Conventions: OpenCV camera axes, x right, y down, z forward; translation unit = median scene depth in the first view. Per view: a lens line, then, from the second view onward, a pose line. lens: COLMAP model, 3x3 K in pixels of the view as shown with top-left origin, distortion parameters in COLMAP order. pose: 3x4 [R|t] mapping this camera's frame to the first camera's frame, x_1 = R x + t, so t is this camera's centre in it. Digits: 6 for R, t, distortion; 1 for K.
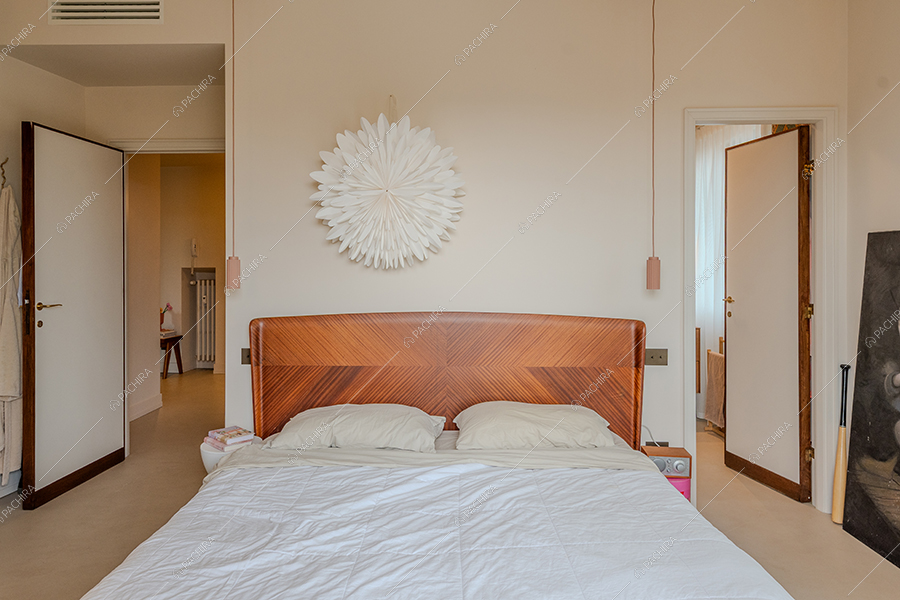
lens RADIAL K [[593.8, 0, 445.4], [0, 593.8, 265.4], [0, 0, 1]] dist [0.005921, -0.000918]
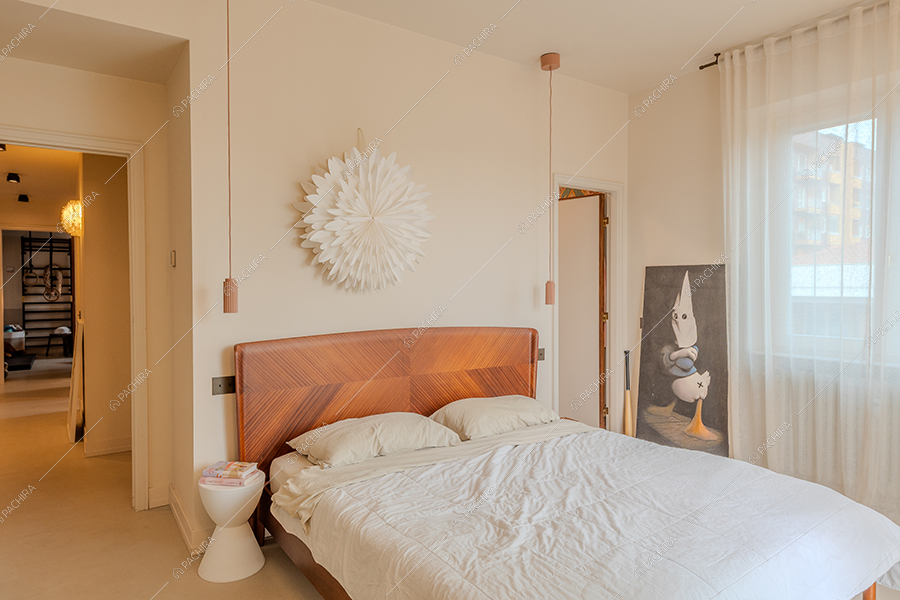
lens RADIAL K [[545.2, 0, 451.3], [0, 545.2, 300.0], [0, 0, 1]] dist [0.002213, -0.002912]
pose [[0.819919, -0.014433, 0.572298, -0.552838], [0.001544, 0.999734, 0.023000, 0.000211], [-0.572478, -0.017975, 0.819723, 0.101796]]
